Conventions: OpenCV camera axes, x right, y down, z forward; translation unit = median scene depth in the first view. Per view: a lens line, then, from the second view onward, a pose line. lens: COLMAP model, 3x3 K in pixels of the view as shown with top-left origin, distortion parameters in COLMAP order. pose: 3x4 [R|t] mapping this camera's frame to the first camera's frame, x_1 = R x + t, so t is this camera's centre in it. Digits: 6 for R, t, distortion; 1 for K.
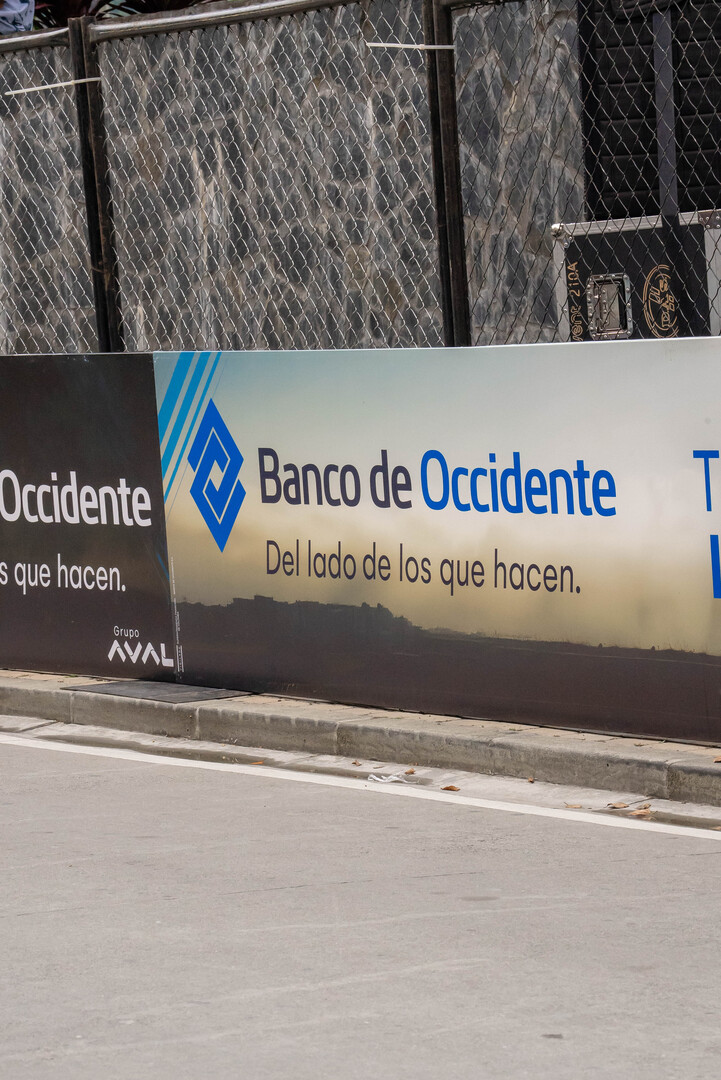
lens RADIAL K [[4943.6, 0, 355.6], [0, 4943.6, 540.1], [0, 0, 1]] dist [1.544635, 0.000000]
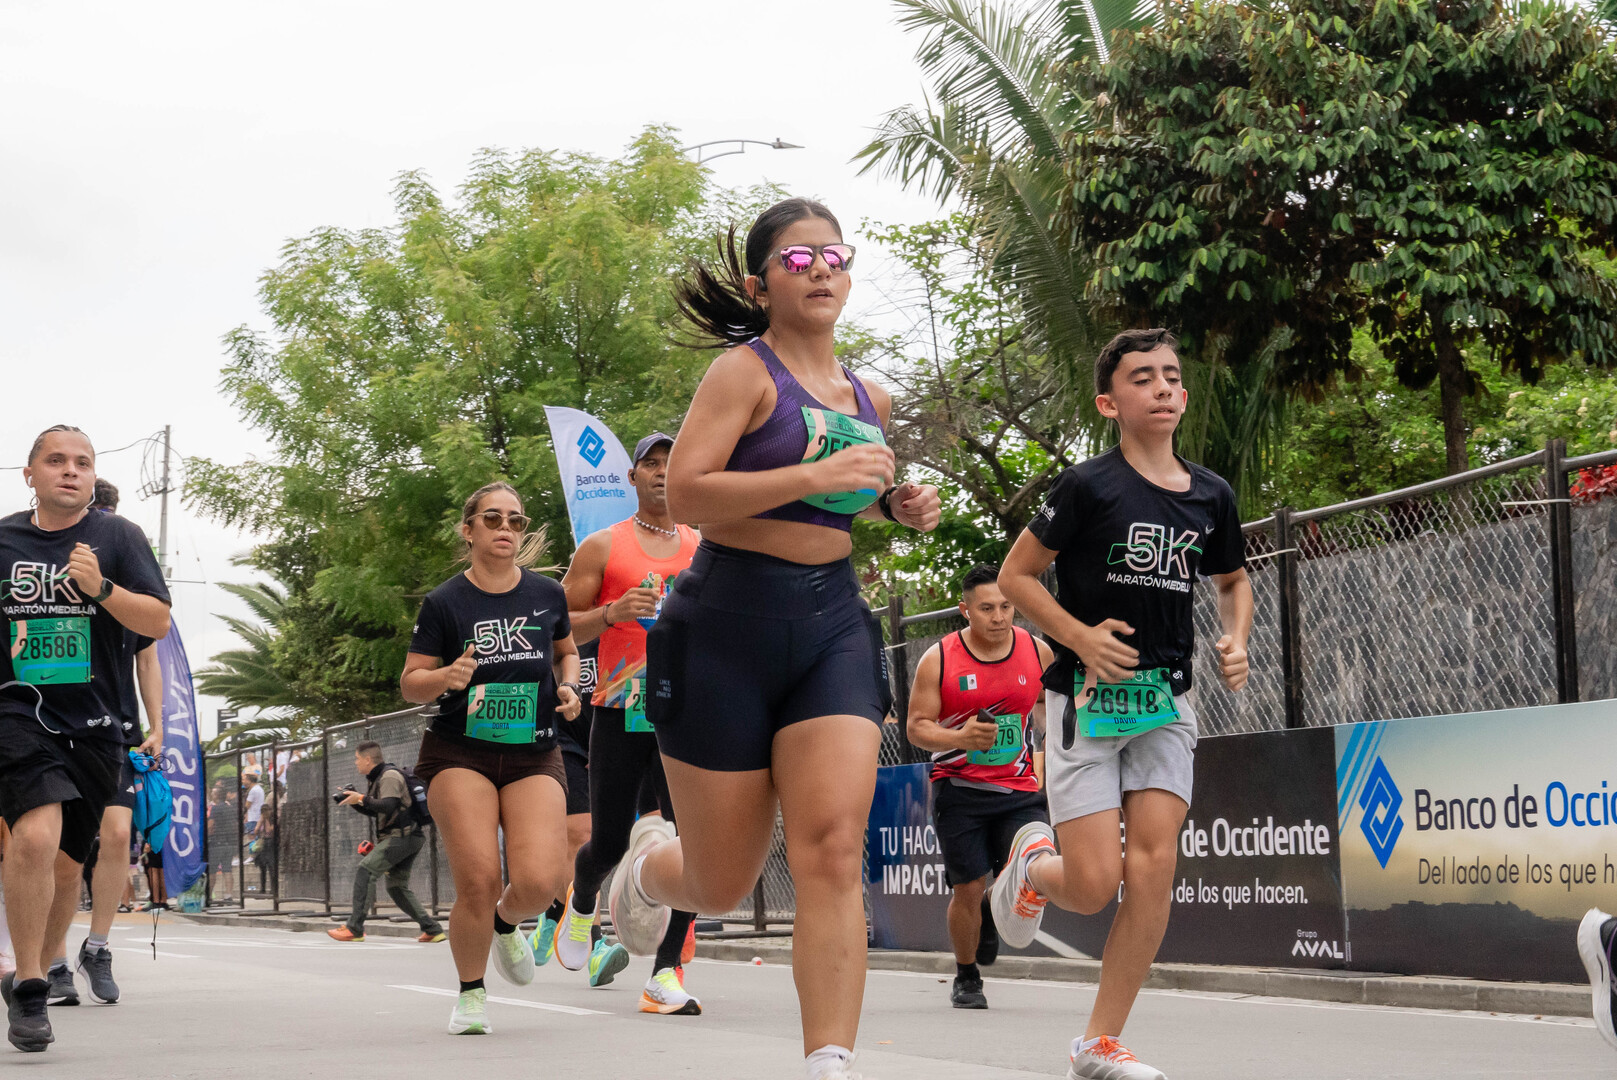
lens RADIAL K [[3285.4, 0, 818.7], [0, 3285.4, 541.8], [0, 0, 1]] dist [0.030557, 0.000000]
pose [[0.984808, 0.025033, -0.171832, -0.028085], [-0.050620, 0.987961, -0.146187, 0.055457], [0.166103, 0.152664, 0.974219, 0.091213]]
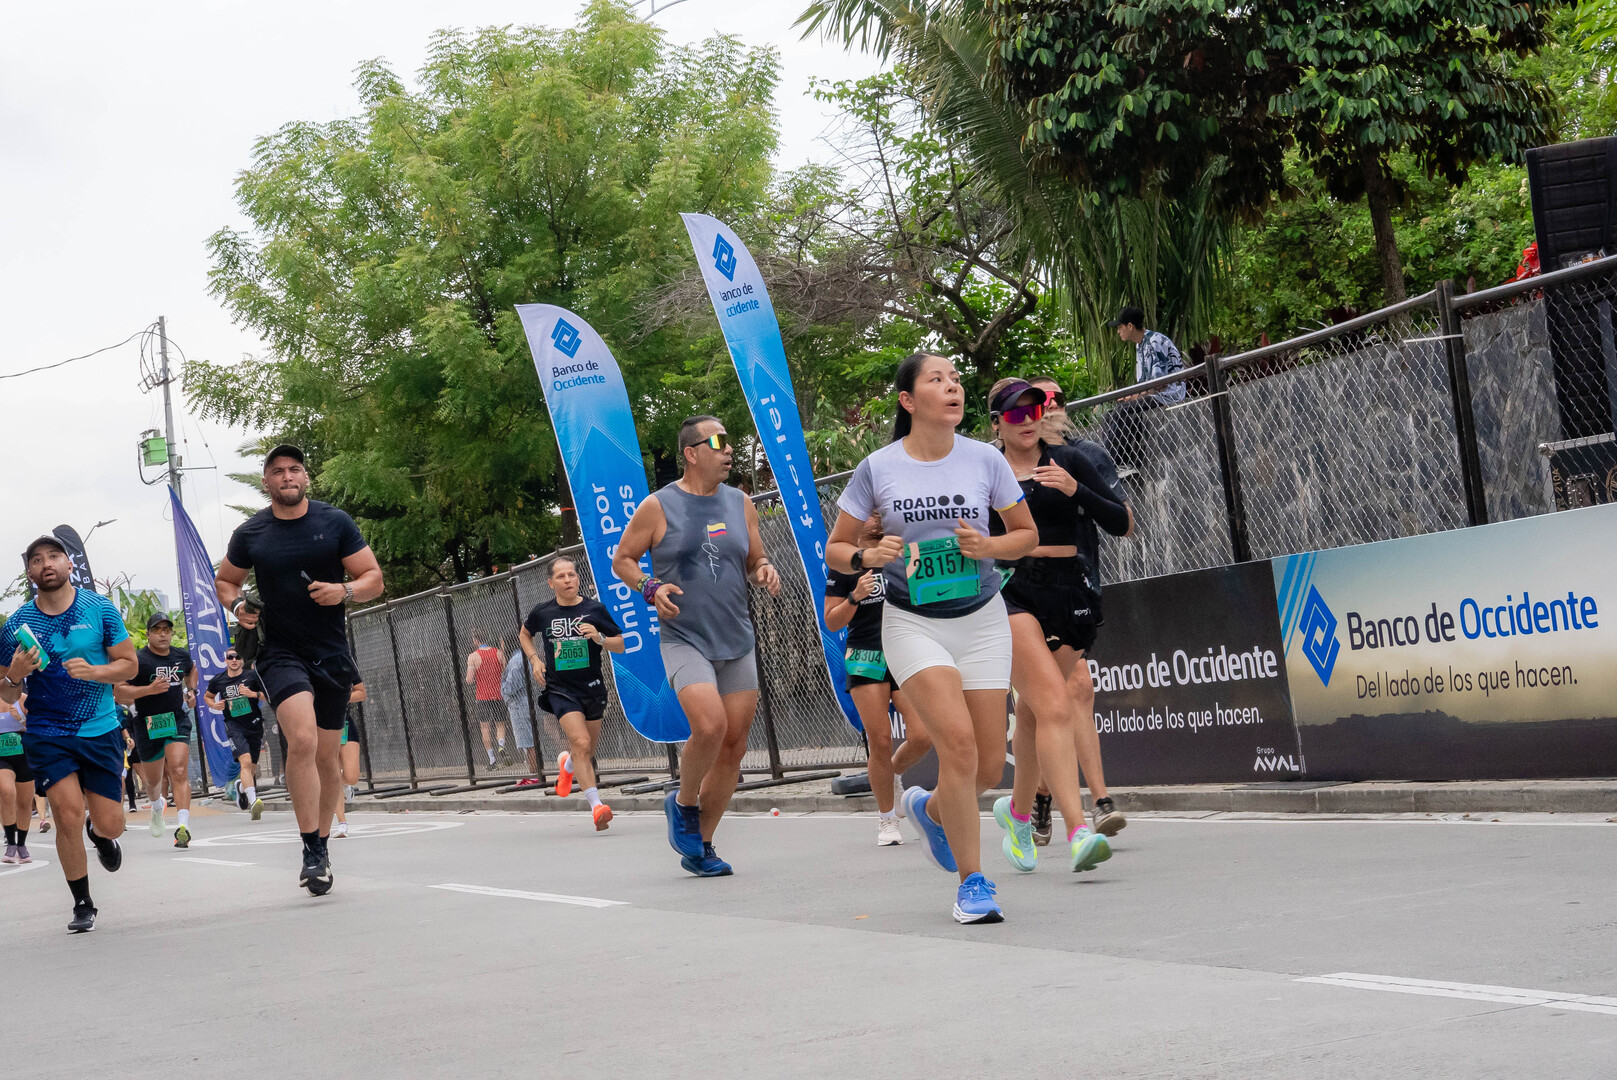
lens RADIAL K [[3285.4, 0, 812.3], [0, 3285.4, 523.5], [0, 0, 1]] dist [0.030557, 0.000000]
pose [[0.981752, -0.067508, -0.177780, -0.000068], [0.051387, 0.994266, -0.093780, 0.039416], [0.183091, 0.082933, 0.979592, 0.011912]]
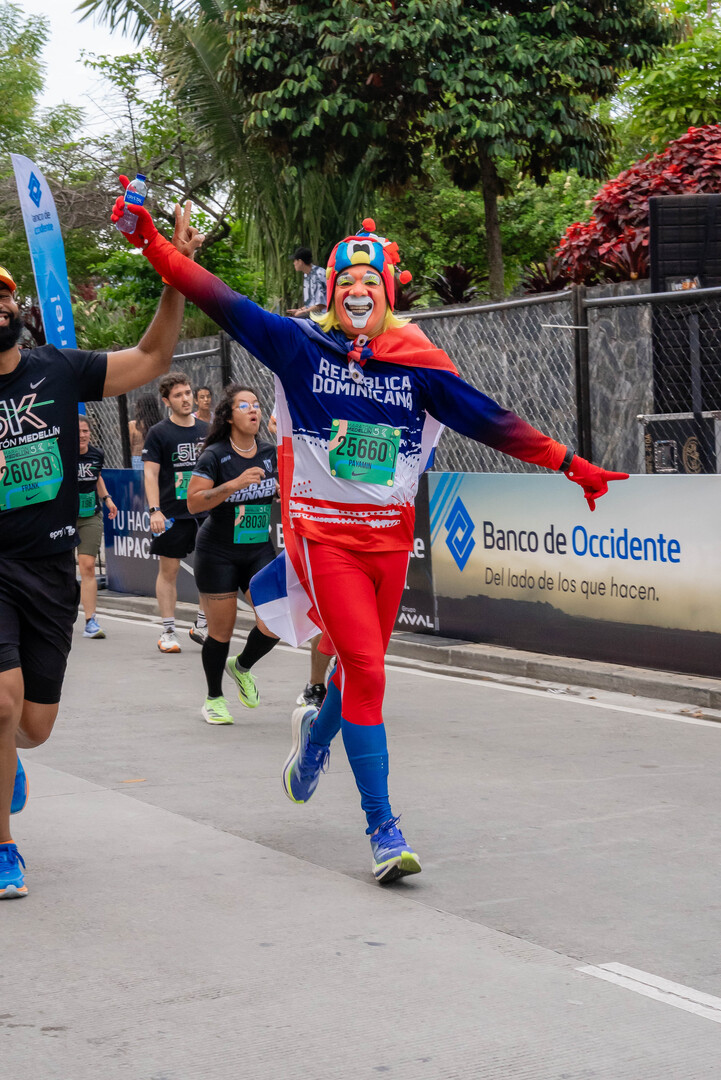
lens RADIAL K [[2194.3, 0, 343.6], [0, 2194.3, 533.9], [0, 0, 1]] dist [0.030557, 0.000000]
pose [[0.999109, 0.028185, -0.031428, -0.049553], [-0.028391, 0.999578, -0.006106, -0.006581], [0.031243, 0.006993, 0.999487, 0.108702]]
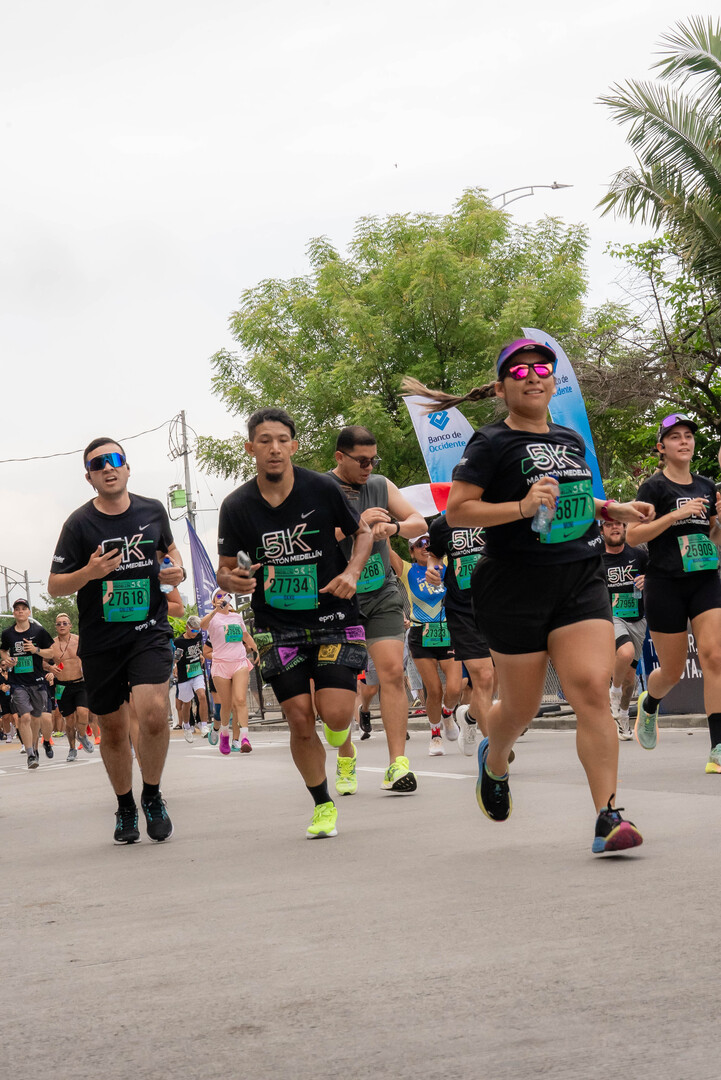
lens RADIAL K [[2194.3, 0, 367.1], [0, 2194.3, 539.3], [0, 0, 1]] dist [0.030557, 0.000000]
pose [[0.955801, -0.068088, -0.286022, 0.006056], [0.039802, 0.993825, -0.103576, 0.049353], [0.291308, 0.087614, 0.952609, 0.004086]]
